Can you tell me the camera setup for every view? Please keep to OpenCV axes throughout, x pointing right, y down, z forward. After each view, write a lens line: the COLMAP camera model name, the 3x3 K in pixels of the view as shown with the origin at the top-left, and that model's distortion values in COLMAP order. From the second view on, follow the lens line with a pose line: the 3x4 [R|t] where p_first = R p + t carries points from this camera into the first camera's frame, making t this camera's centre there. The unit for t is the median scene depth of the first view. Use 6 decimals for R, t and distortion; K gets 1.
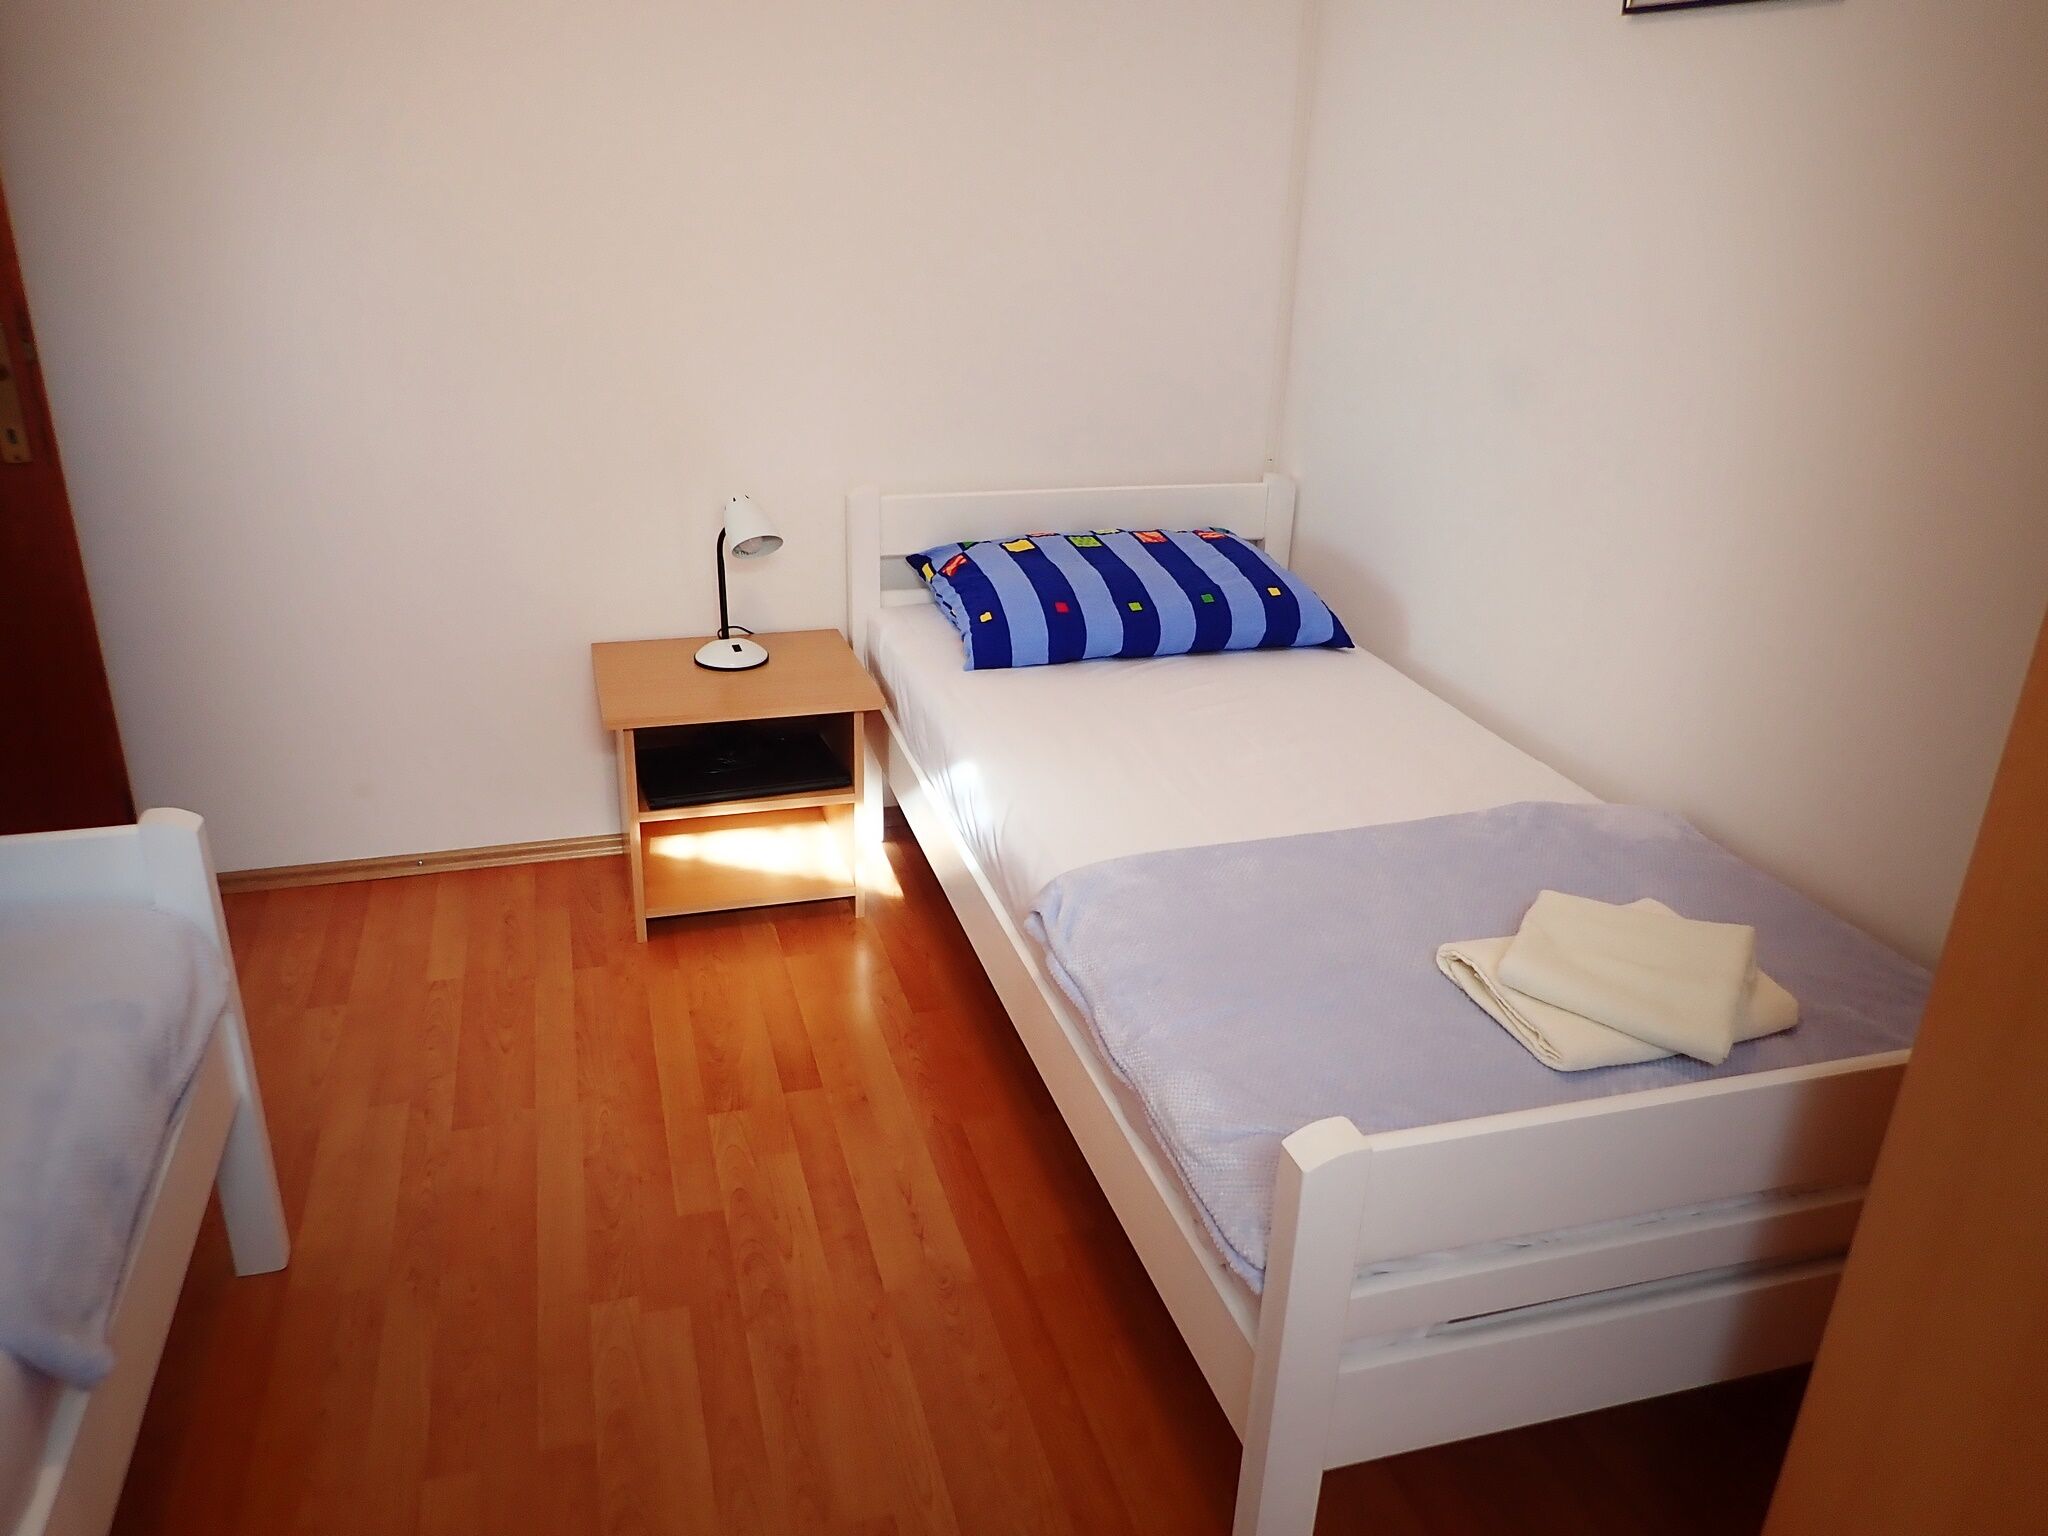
lens RADIAL K [[1499.3, 0, 1024.0], [0, 1499.3, 768.0], [0, 0, 1]] dist [-0.003667, -0.008597]
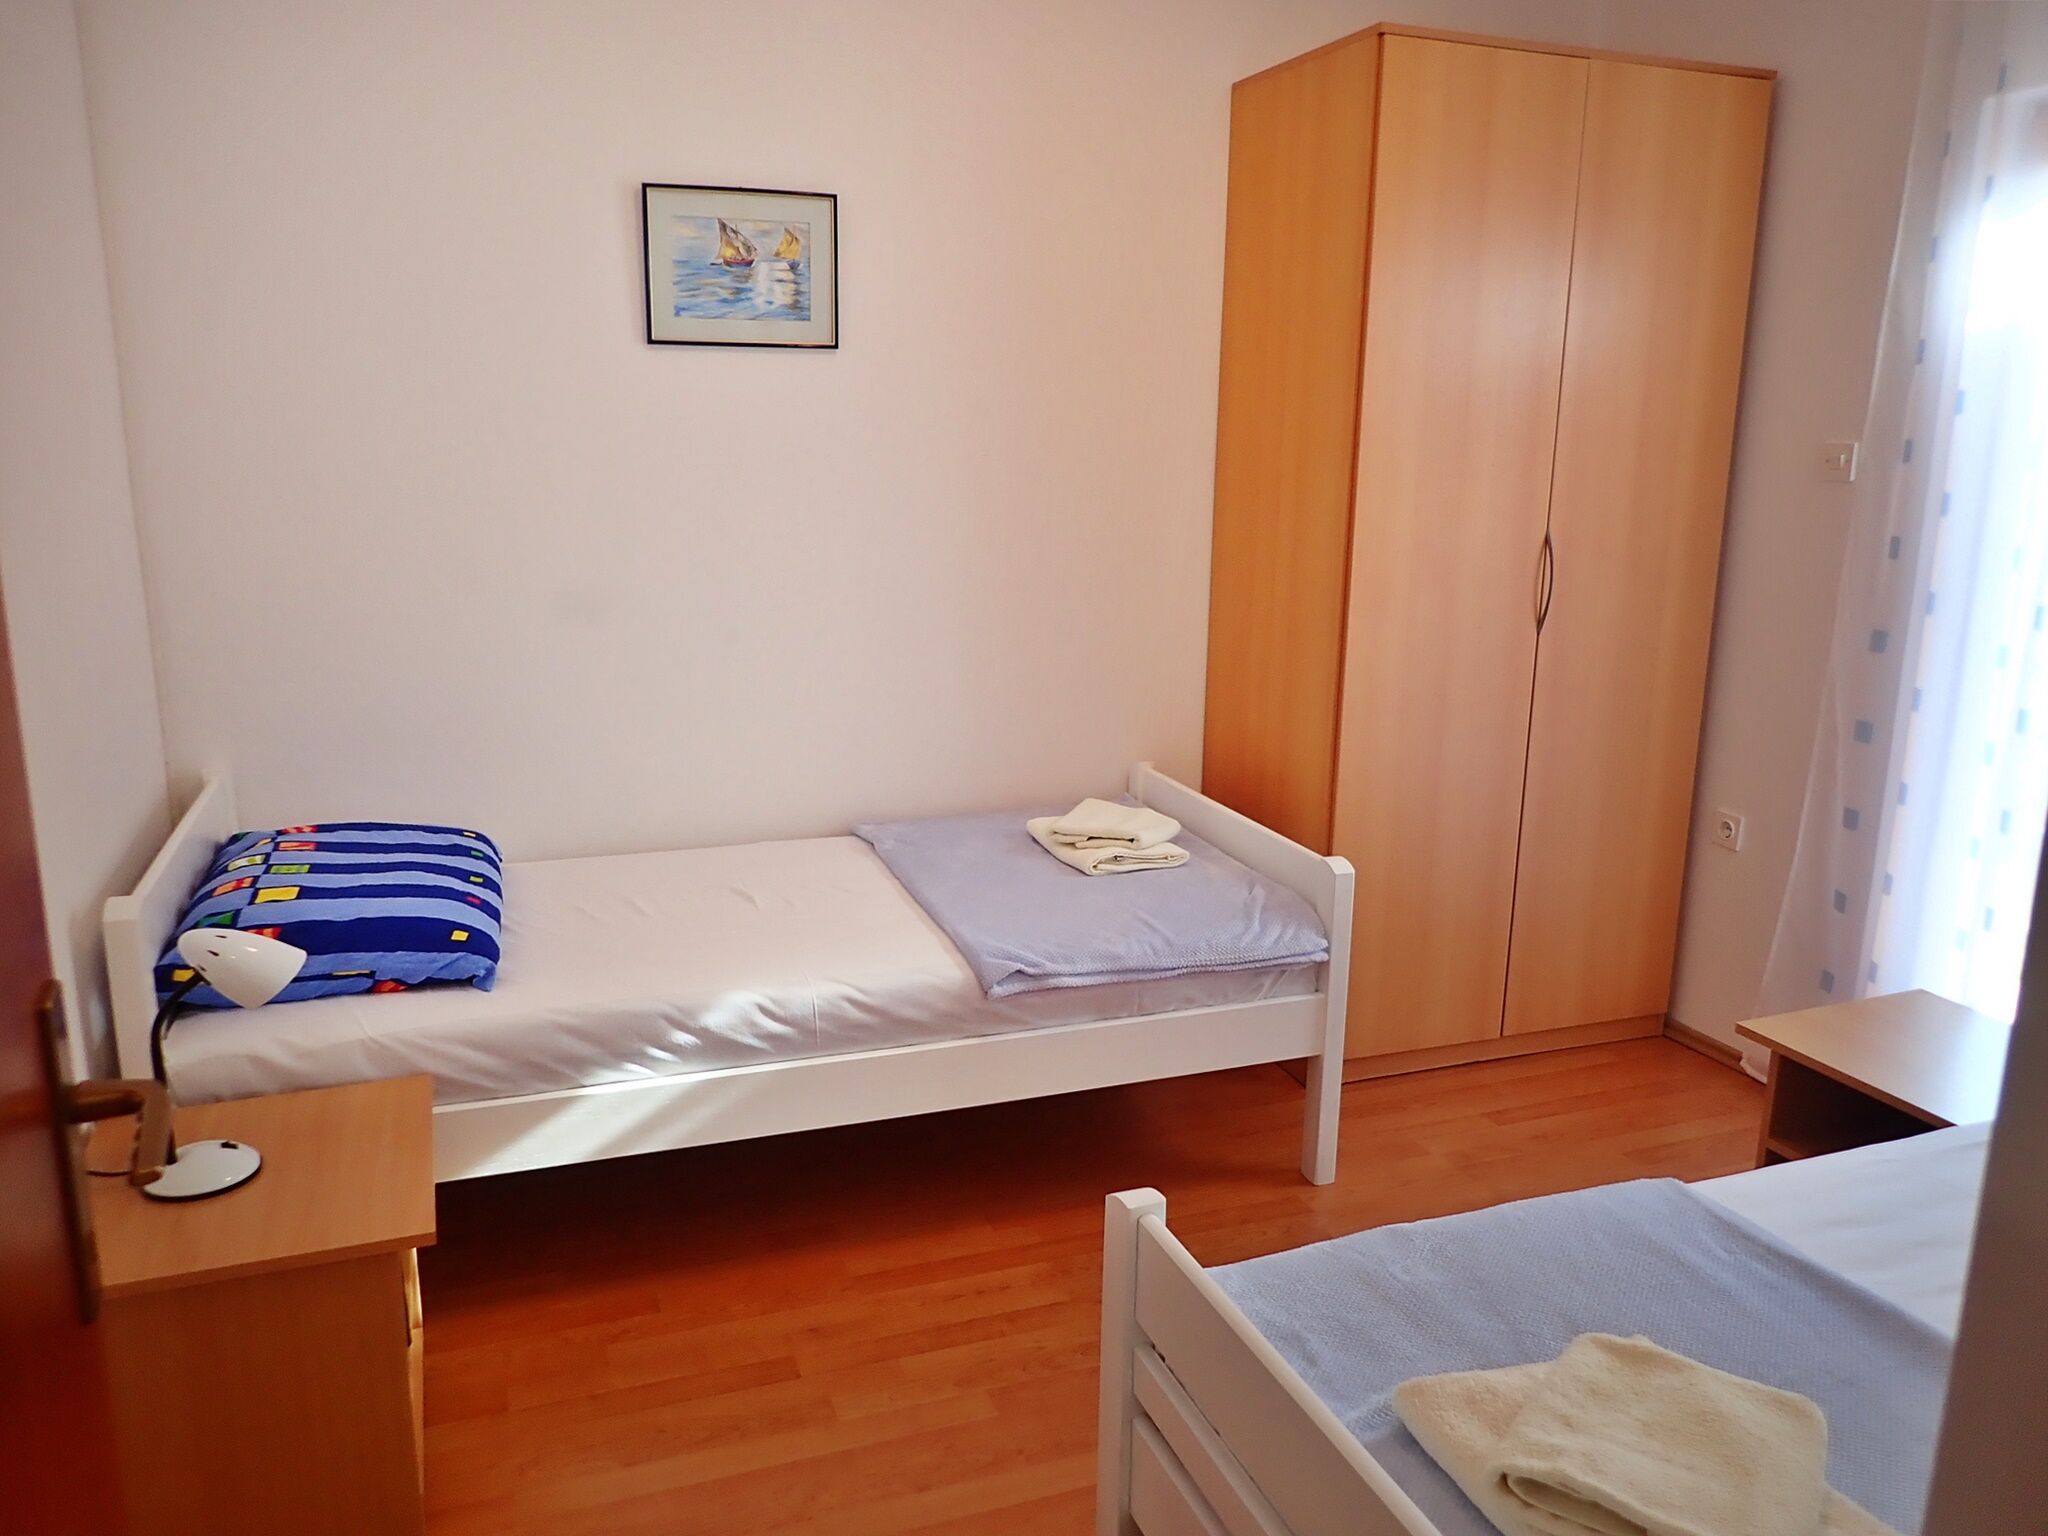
lens RADIAL K [[1499.3, 0, 1024.0], [0, 1499.3, 768.0], [0, 0, 1]] dist [-0.003667, -0.008597]
pose [[-0.056261, -0.257826, 0.964552, -1.093788], [0.372023, 0.891098, 0.259891, -0.367956], [-0.926517, 0.373458, 0.045783, 0.725782]]
